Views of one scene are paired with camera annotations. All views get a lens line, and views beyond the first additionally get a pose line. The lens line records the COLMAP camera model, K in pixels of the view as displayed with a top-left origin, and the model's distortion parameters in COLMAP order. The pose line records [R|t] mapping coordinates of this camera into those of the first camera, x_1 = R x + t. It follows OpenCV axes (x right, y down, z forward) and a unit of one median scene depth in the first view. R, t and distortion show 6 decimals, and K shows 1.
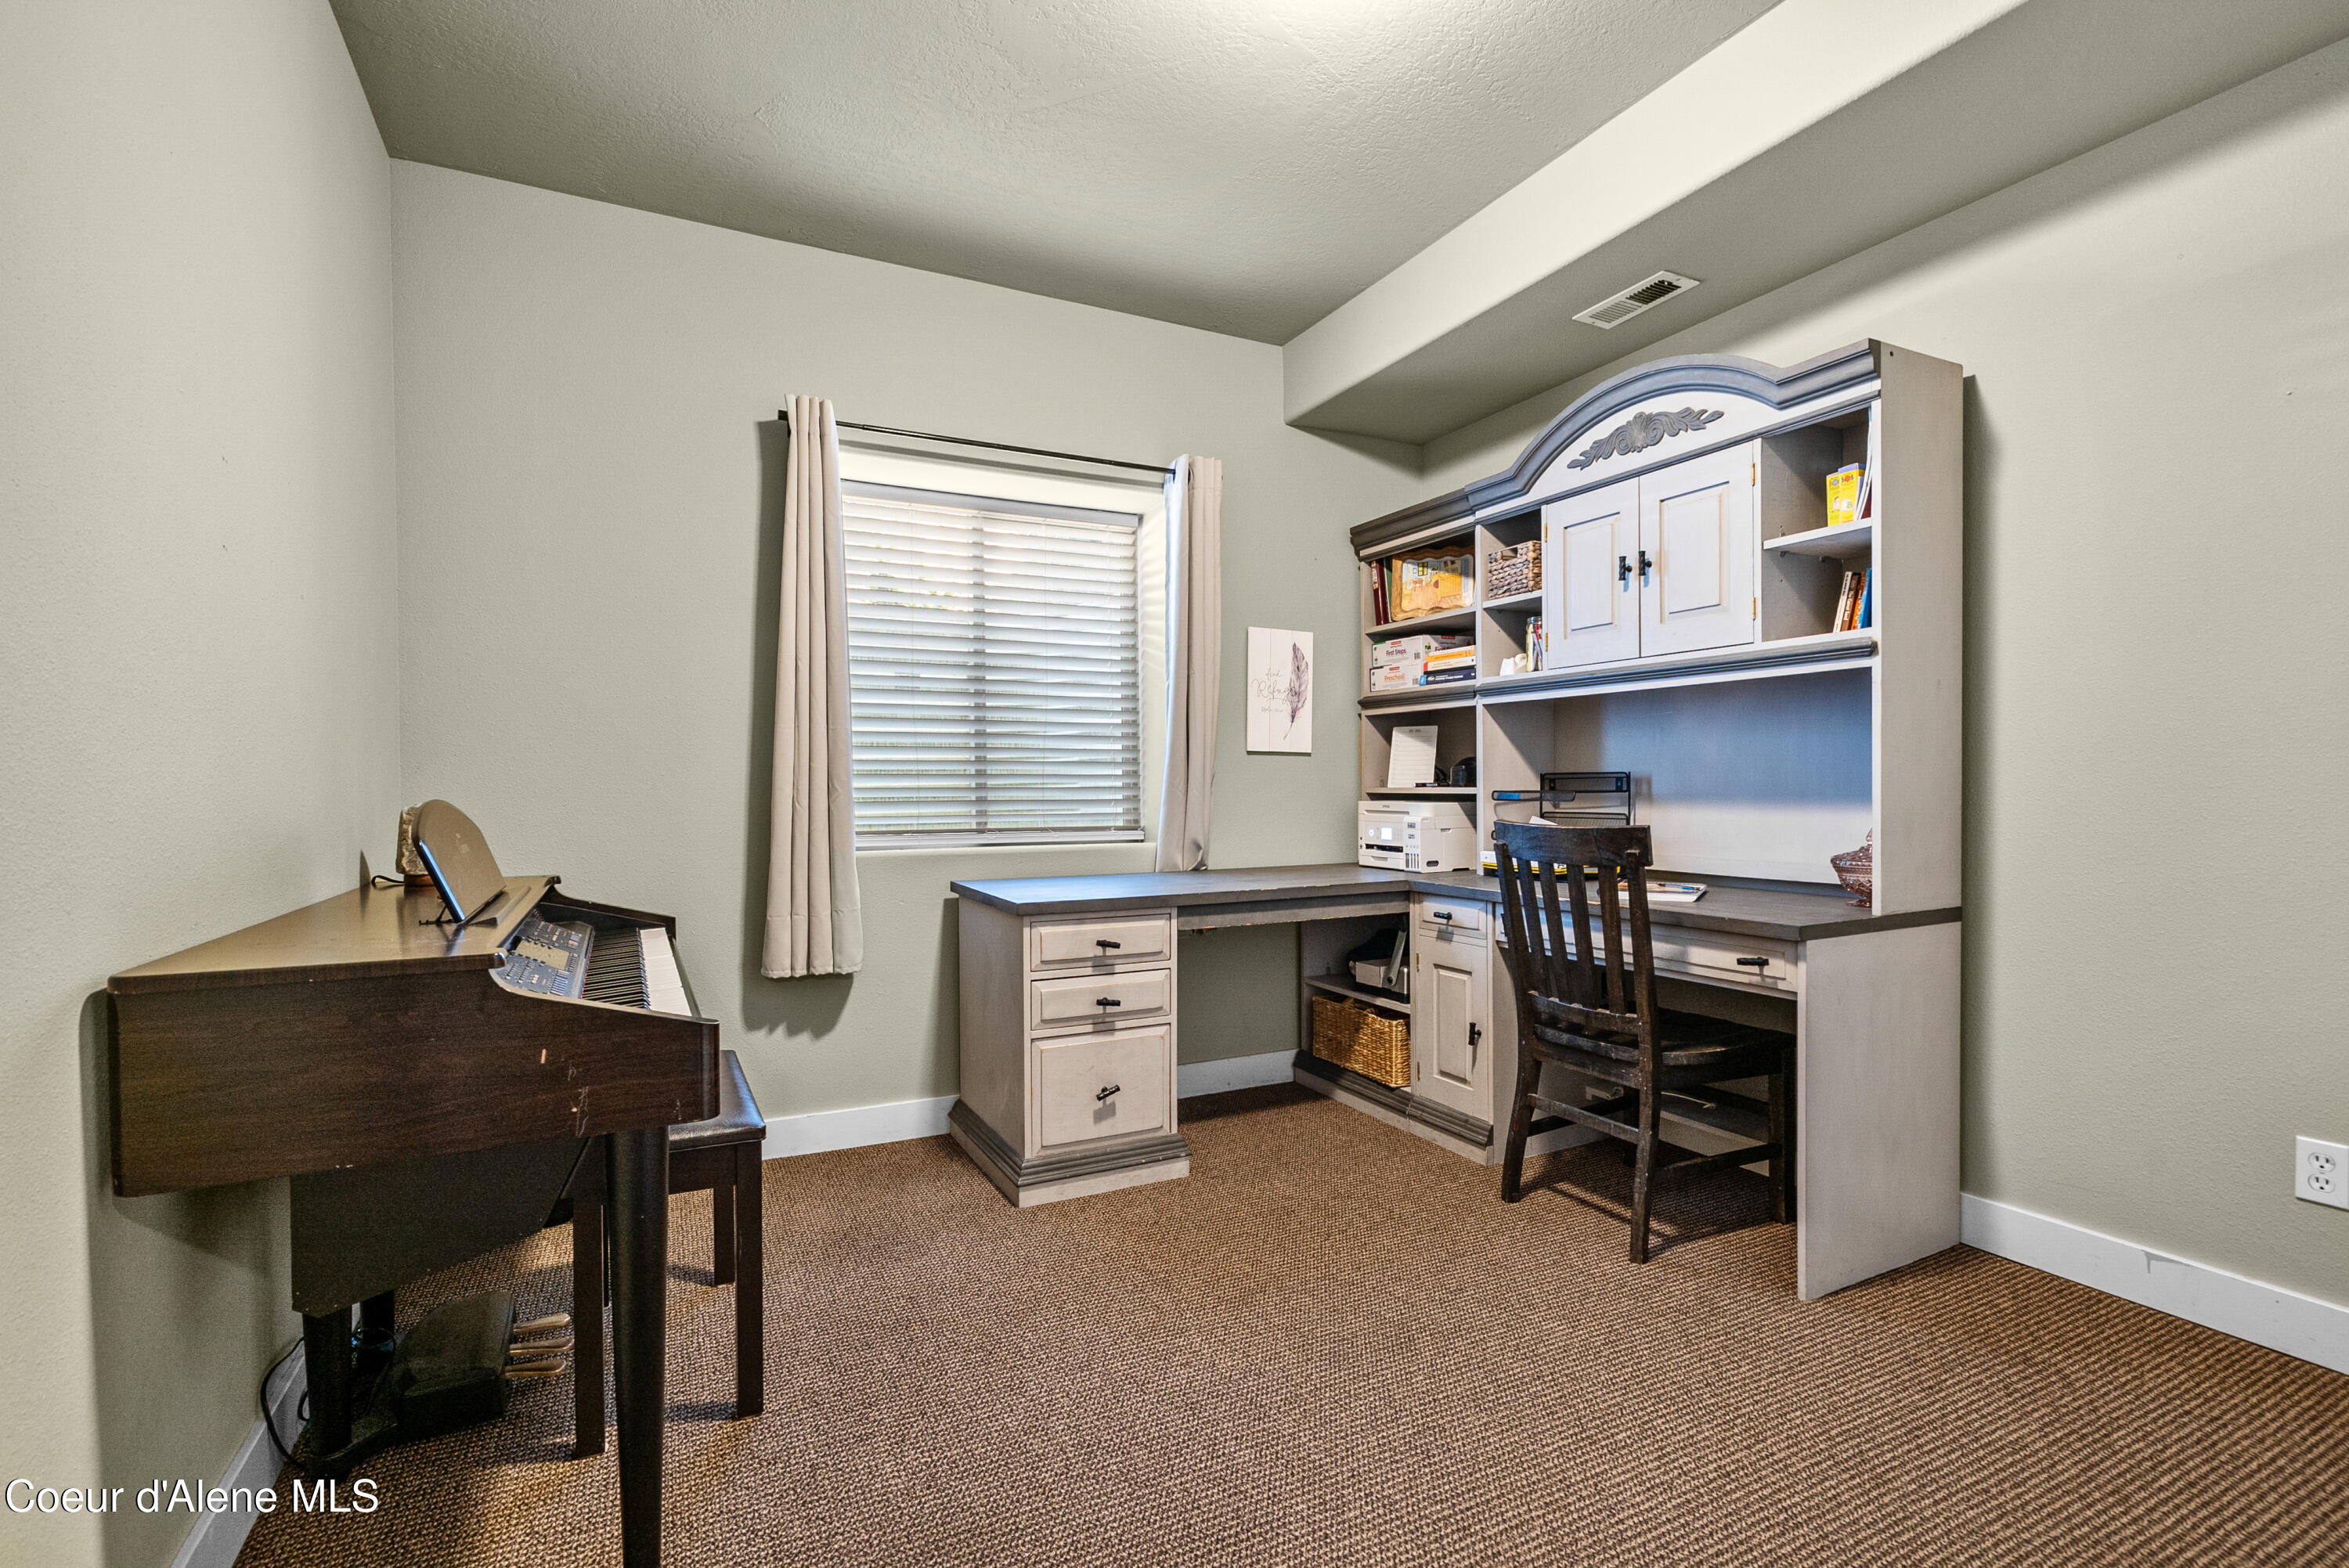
lens RADIAL K [[1061.3, 0, 1173.0], [0, 1061.3, 783.4], [0, 0, 1]] dist [-0.003490, 0.000007]
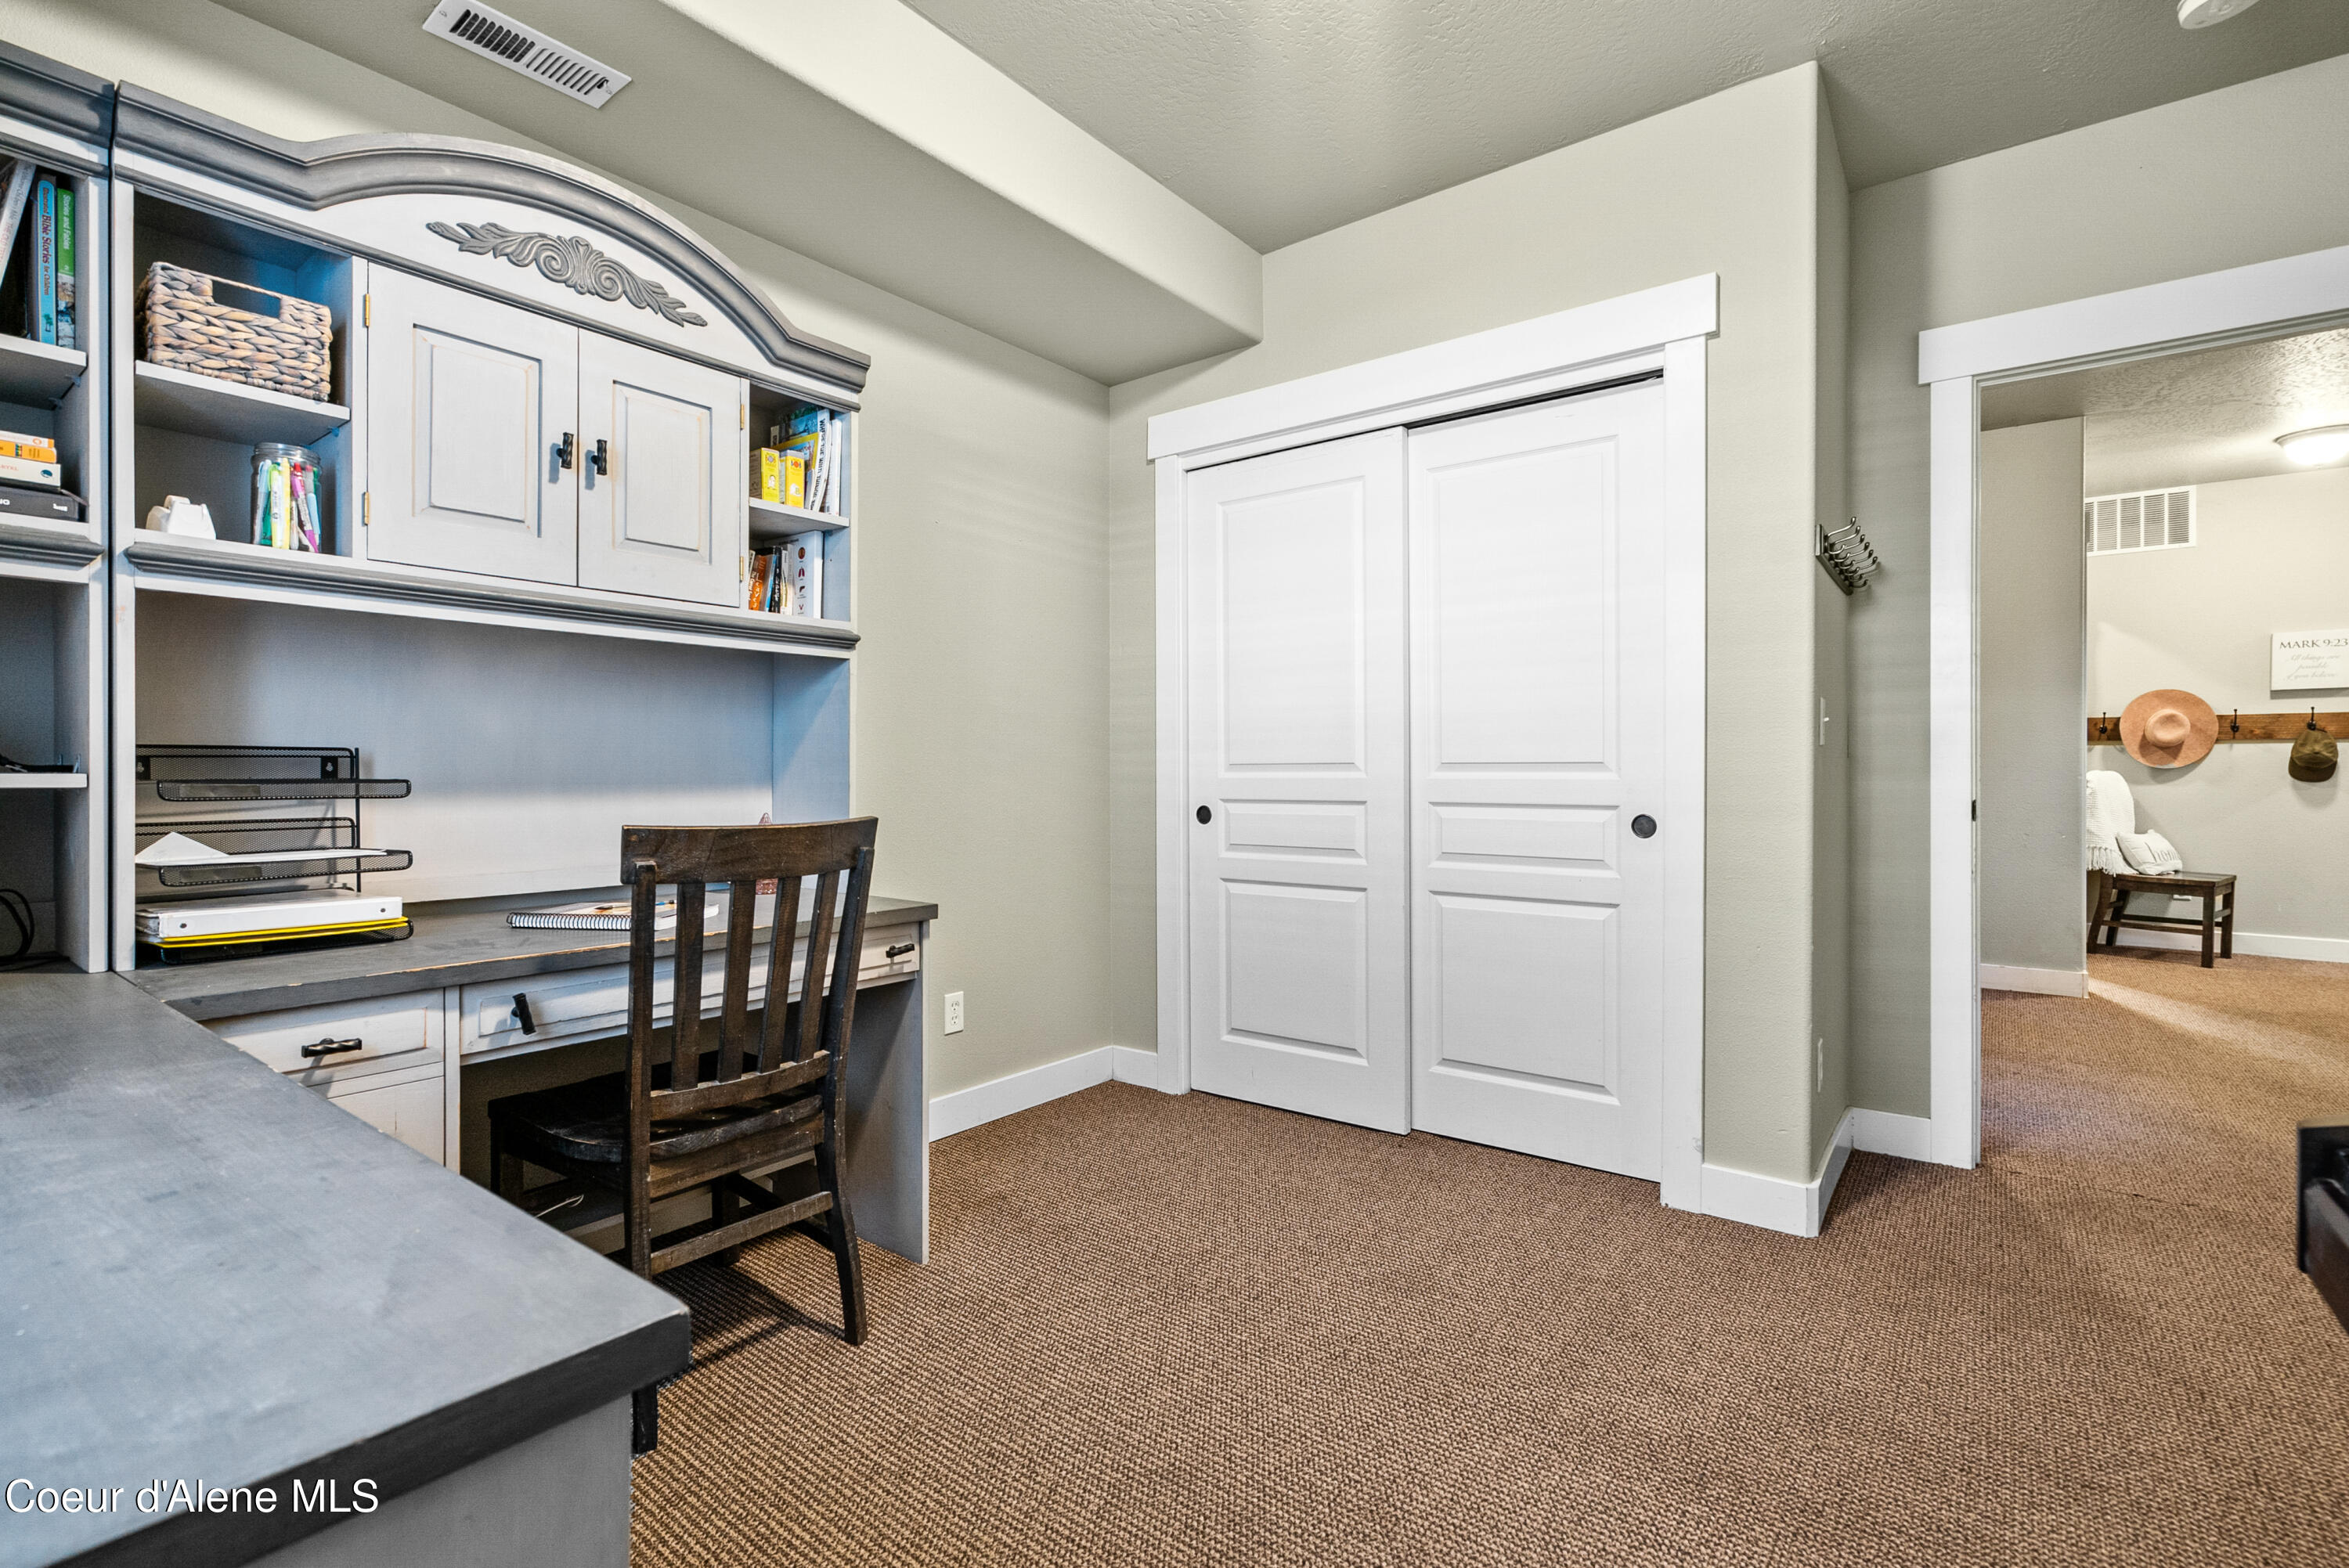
lens RADIAL K [[1061.3, 0, 1173.0], [0, 1061.3, 783.4], [0, 0, 1]] dist [-0.003490, 0.000007]
pose [[-0.436768, 0.004537, 0.899563, -0.361431], [0.009956, 0.999950, -0.000209, 0.014064], [-0.899519, 0.008865, -0.436792, 0.968814]]
